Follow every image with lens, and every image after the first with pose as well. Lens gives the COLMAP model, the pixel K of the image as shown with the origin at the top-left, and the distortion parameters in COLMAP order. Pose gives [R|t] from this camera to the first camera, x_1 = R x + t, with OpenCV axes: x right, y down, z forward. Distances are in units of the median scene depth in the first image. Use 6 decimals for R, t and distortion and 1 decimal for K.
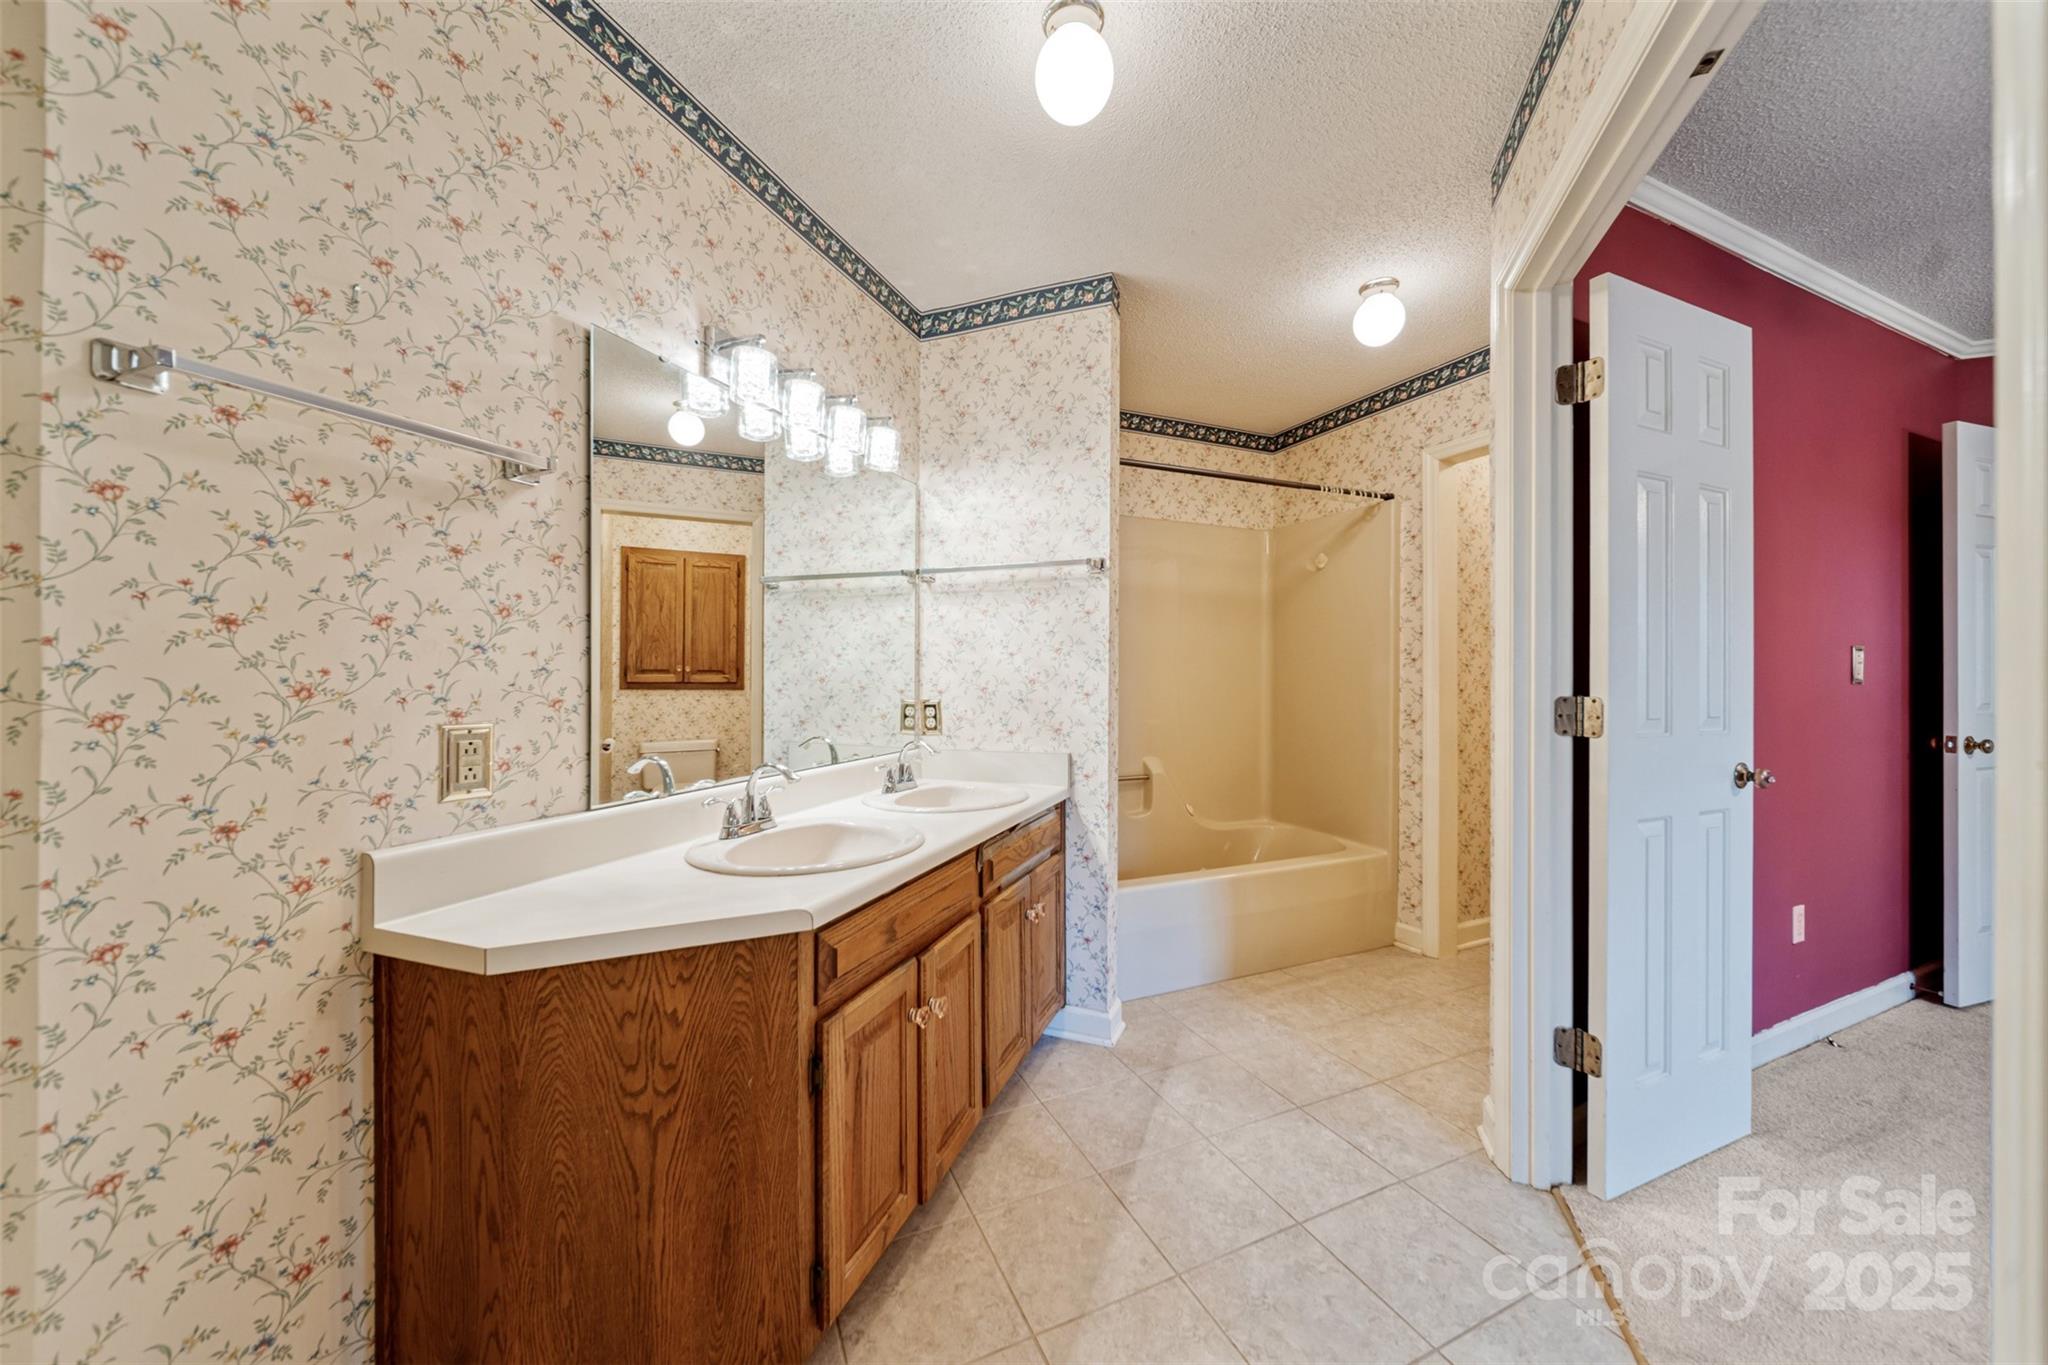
lens RADIAL K [[716.9, 0, 1025.5], [0, 716.9, 675.8], [0, 0, 1]] dist [0.000997, -0.001558]
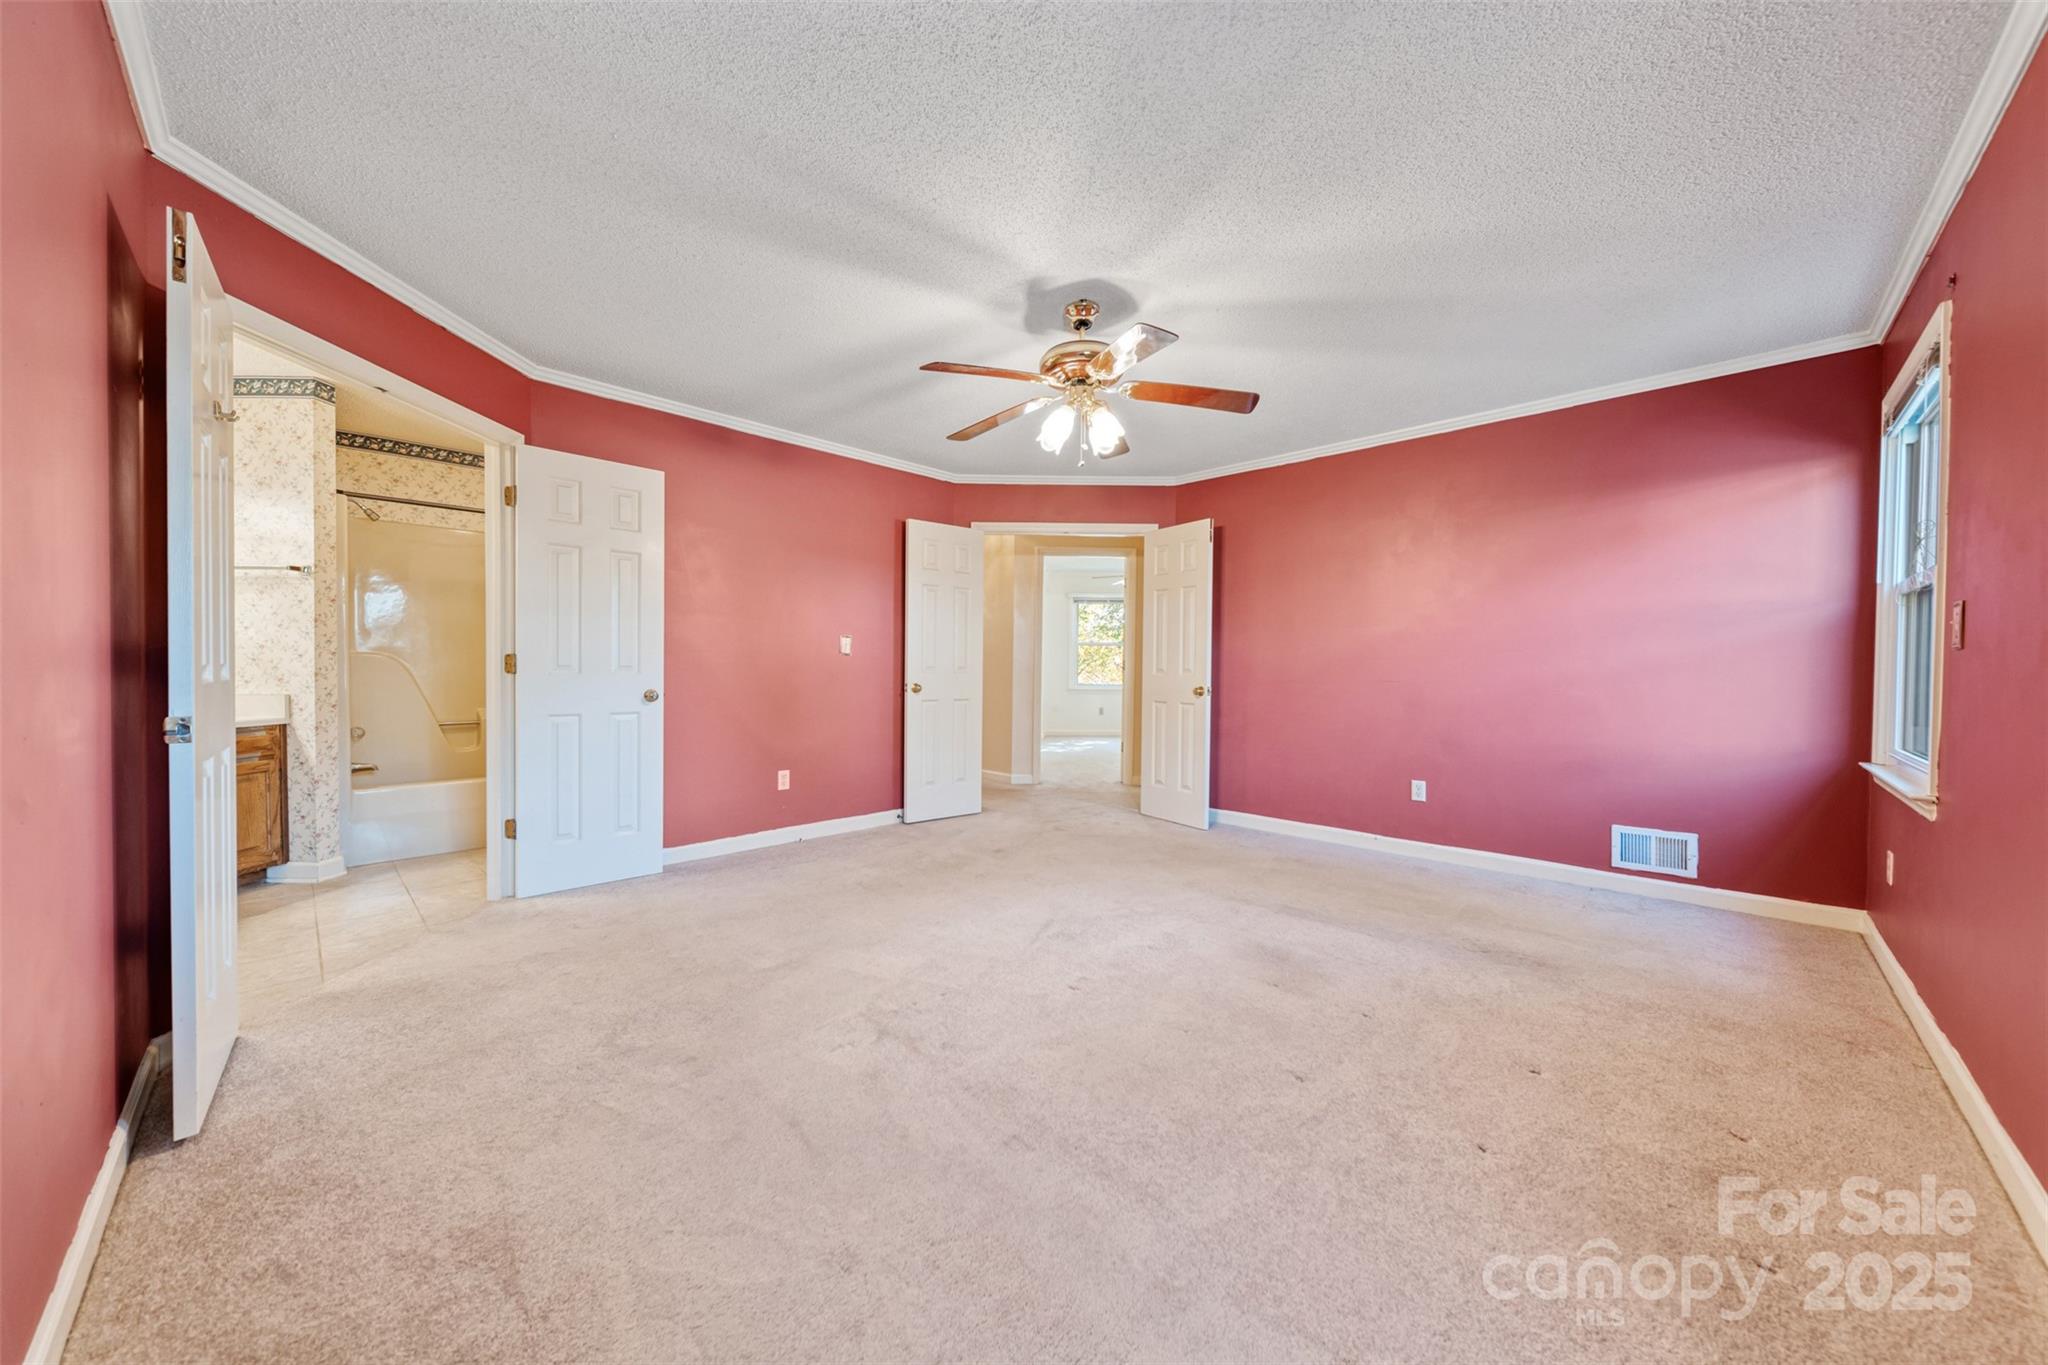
lens RADIAL K [[712.9, 0, 1022.7], [0, 712.9, 680.9], [0, 0, 1]] dist [0.002242, -0.000078]
pose [[0.932093, -0.000304, 0.362219, 1.265362], [-0.009242, 0.999654, 0.024619, 0.037846], [-0.362101, -0.026295, 0.931768, -1.262152]]
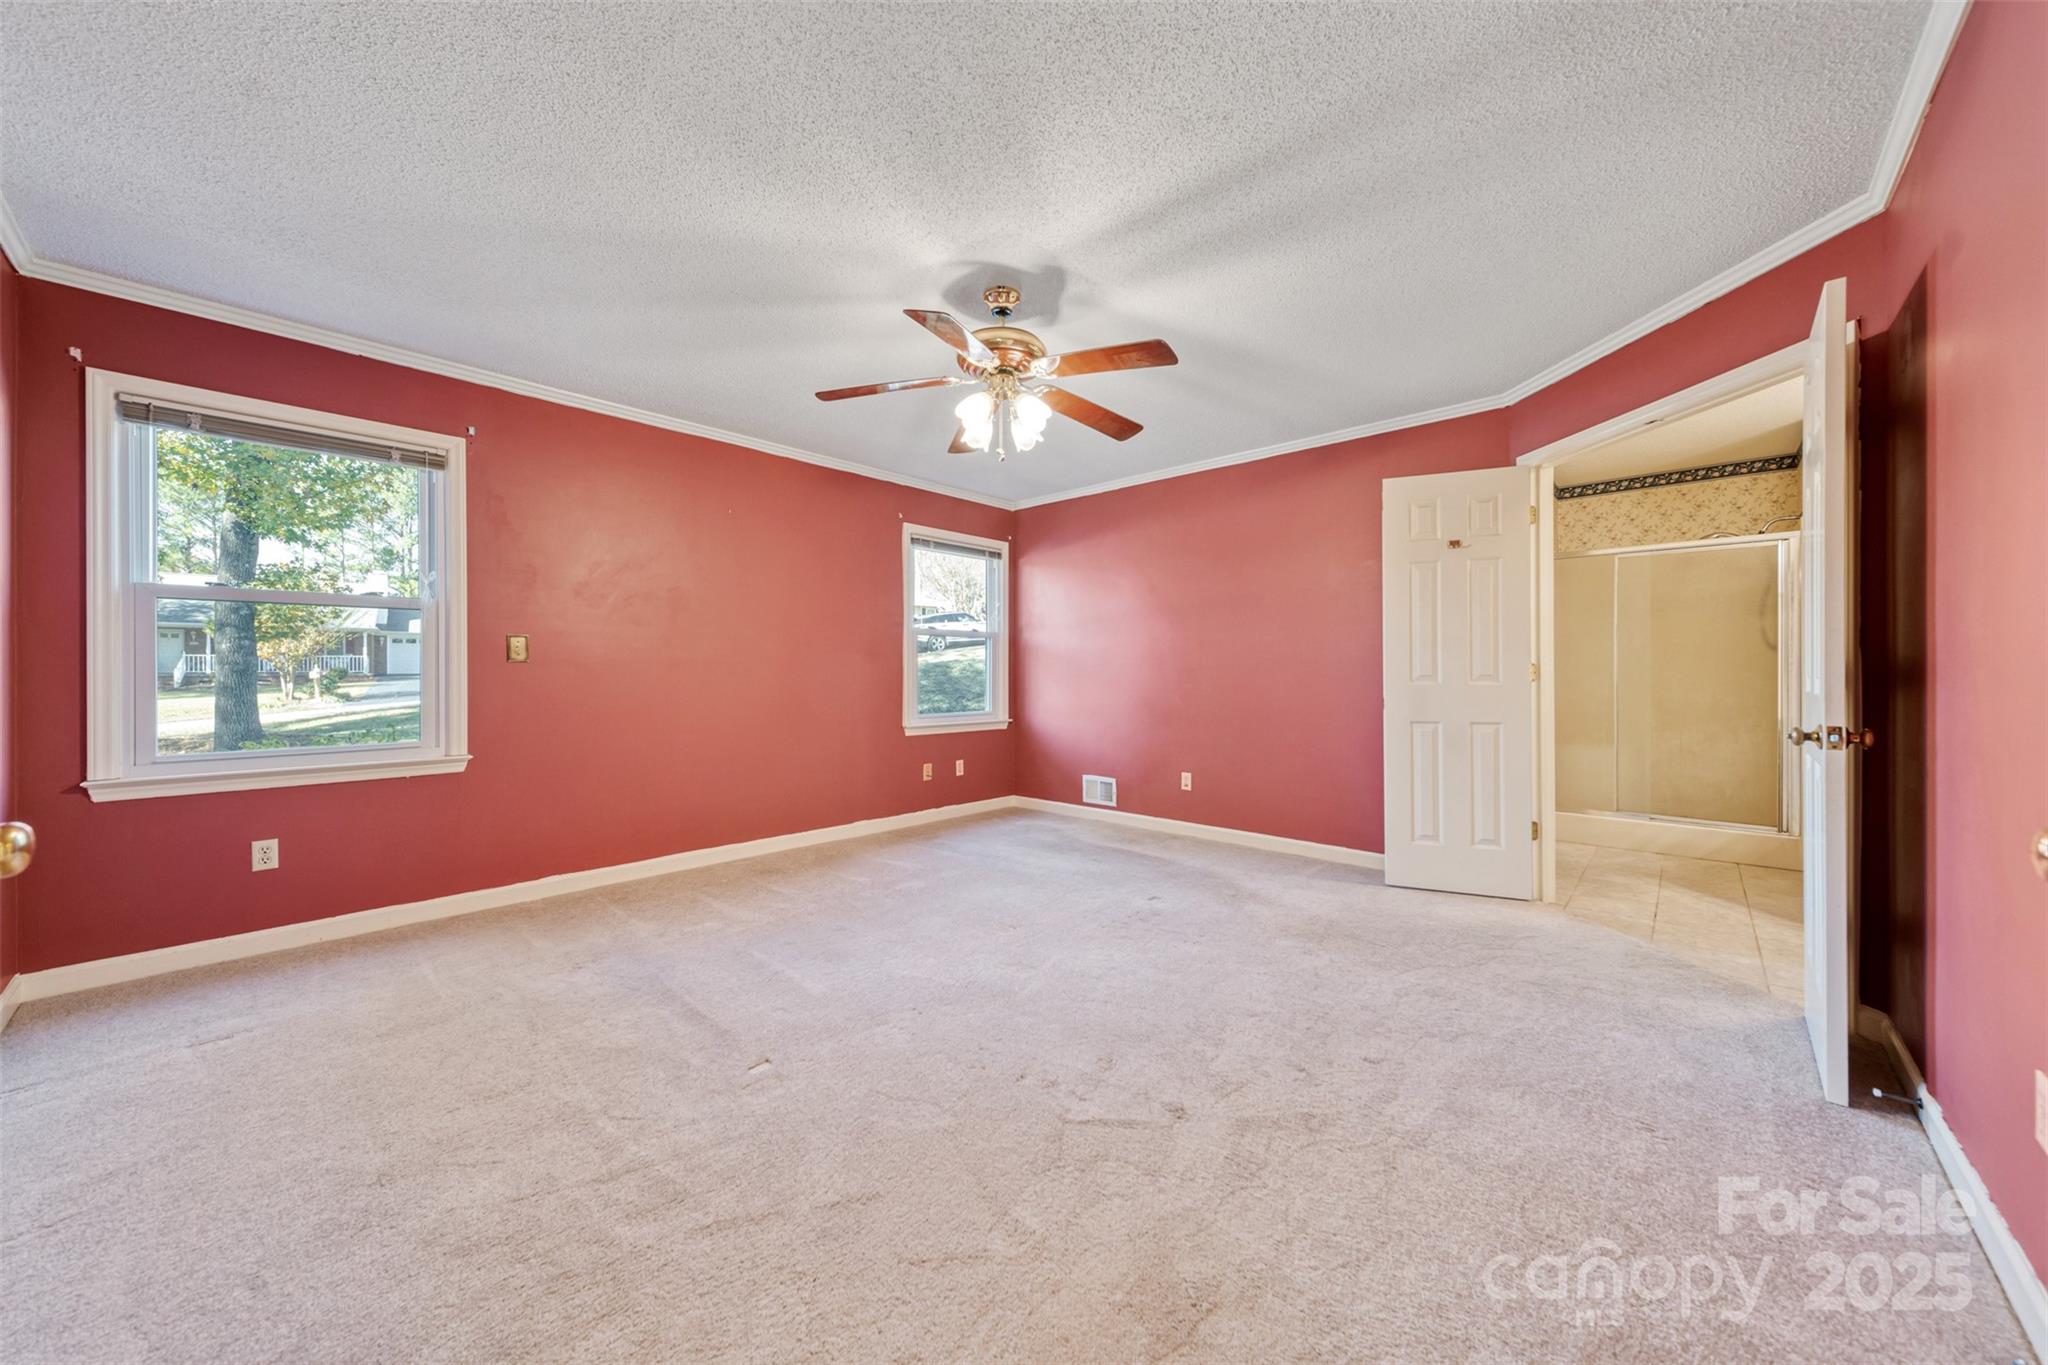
lens RADIAL K [[729.0, 0, 1026.3], [0, 729.0, 669.5], [0, 0, 1]] dist [0.007355, -0.000211]
pose [[-0.916327, -0.000958, -0.400429, 2.494864], [0.001065, 0.999988, -0.004831, 0.048674], [0.400429, -0.004854, -0.916315, 1.525688]]
